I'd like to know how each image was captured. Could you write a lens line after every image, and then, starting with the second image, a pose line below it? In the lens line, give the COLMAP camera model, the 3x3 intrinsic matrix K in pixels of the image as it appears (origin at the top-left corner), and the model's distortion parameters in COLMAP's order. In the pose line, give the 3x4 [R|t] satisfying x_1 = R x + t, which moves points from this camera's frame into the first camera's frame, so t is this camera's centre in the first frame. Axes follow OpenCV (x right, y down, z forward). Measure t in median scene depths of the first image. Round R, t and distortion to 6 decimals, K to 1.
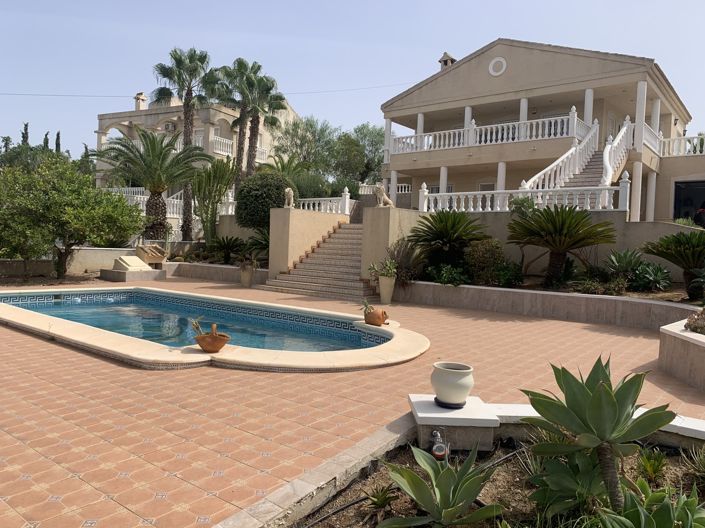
lens RADIAL K [[535.1, 0, 350.8], [0, 535.1, 264.3], [0, 0, 1]] dist [0.009799, -0.001528]
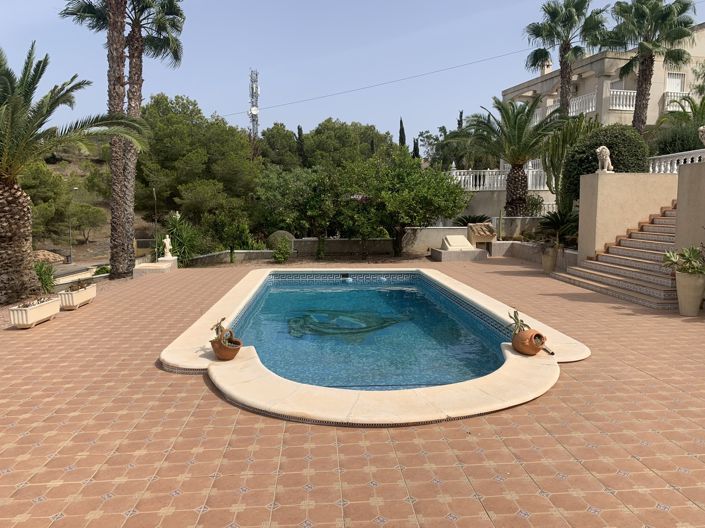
lens RADIAL K [[535.1, 0, 352.0], [0, 535.1, 264.4], [0, 0, 1]] dist [0.009799, -0.001528]
pose [[0.675037, 0.037938, -0.736808, 0.171170], [0.002628, 0.998547, 0.053823, -0.013887], [0.737779, -0.038269, 0.673956, 0.174408]]
